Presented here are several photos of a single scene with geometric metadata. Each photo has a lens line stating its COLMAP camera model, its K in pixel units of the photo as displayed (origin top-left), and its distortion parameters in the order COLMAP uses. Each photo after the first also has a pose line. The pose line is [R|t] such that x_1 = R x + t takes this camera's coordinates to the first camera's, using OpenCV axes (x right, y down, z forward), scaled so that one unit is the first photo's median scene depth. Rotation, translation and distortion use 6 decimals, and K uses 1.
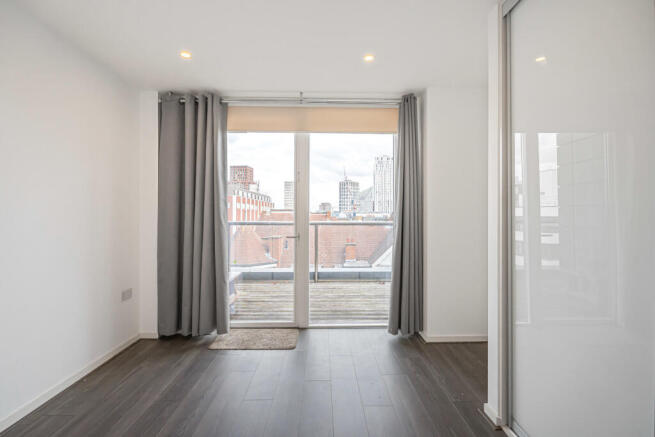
lens RADIAL K [[302.9, 0, 319.4], [0, 302.9, 220.2], [0, 0, 1]] dist [-0.017993, 0.002861]
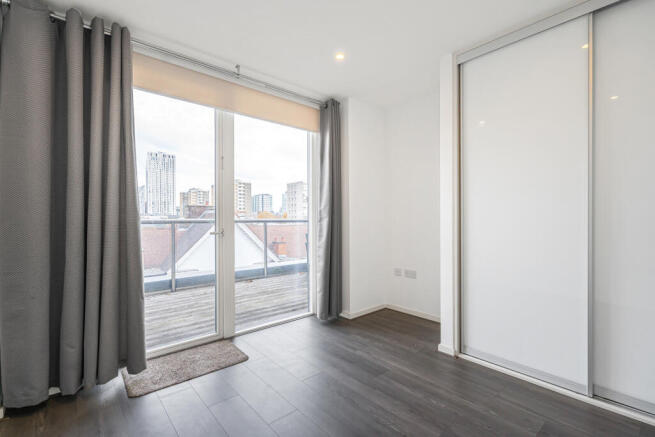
lens RADIAL K [[302.9, 0, 322.1], [0, 302.9, 219.4], [0, 0, 1]] dist [-0.017993, 0.002861]
pose [[0.761712, -0.005583, 0.647892, -0.424734], [0.012377, 0.999906, -0.005935, 0.029325], [-0.647798, 0.012540, 0.761709, 0.176022]]
